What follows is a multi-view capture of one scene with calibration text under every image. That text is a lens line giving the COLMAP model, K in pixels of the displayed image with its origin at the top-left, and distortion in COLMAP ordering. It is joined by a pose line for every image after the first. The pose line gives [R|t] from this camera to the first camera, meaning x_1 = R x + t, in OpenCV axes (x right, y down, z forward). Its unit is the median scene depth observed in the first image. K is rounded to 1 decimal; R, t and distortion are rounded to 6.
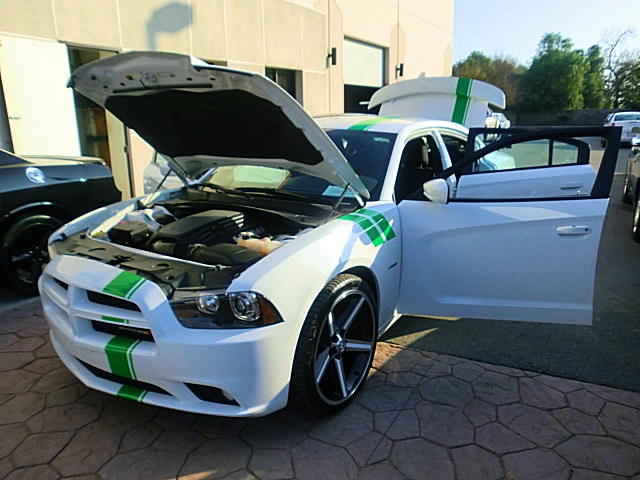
lens RADIAL K [[502.3, 0, 318.7], [0, 502.3, 243.3], [0, 0, 1]] dist [-0.118627, 0.140781]
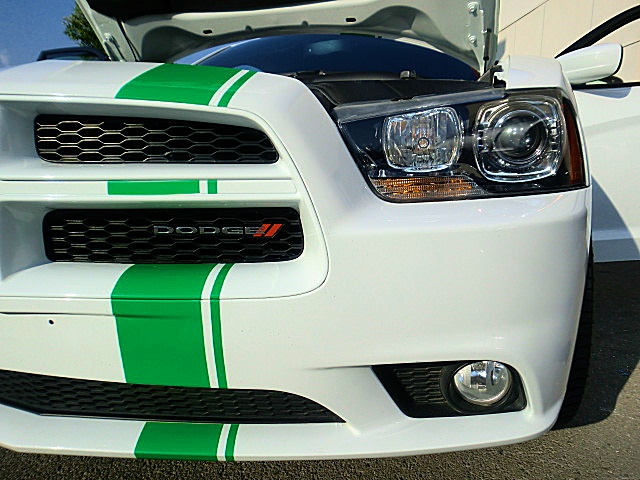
lens RADIAL K [[502.3, 0, 323.3], [0, 502.3, 241.0], [0, 0, 1]] dist [-0.118627, 0.140781]
pose [[0.944931, -0.041728, 0.324600, -0.397178], [0.077712, 0.992079, -0.098691, 0.213579], [-0.317911, 0.118481, 0.940689, 0.646498]]
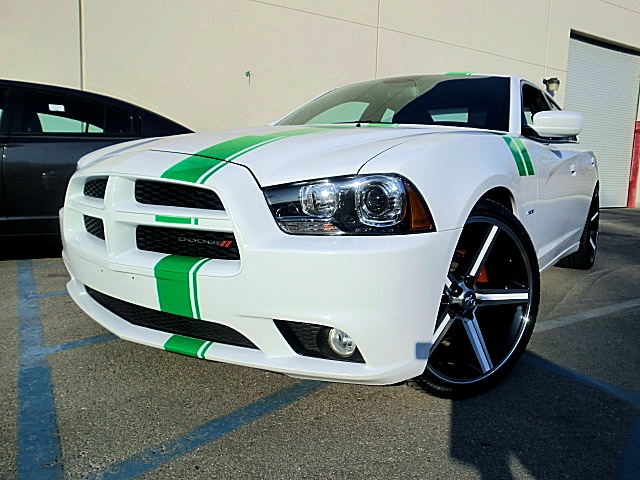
lens RADIAL K [[502.3, 0, 319.2], [0, 502.3, 237.2], [0, 0, 1]] dist [-0.118627, 0.140781]
pose [[0.998917, 0.042387, -0.019206, -0.198438], [-0.044259, 0.992867, -0.110708, 0.228974], [0.014376, 0.111438, 0.993667, 0.329738]]
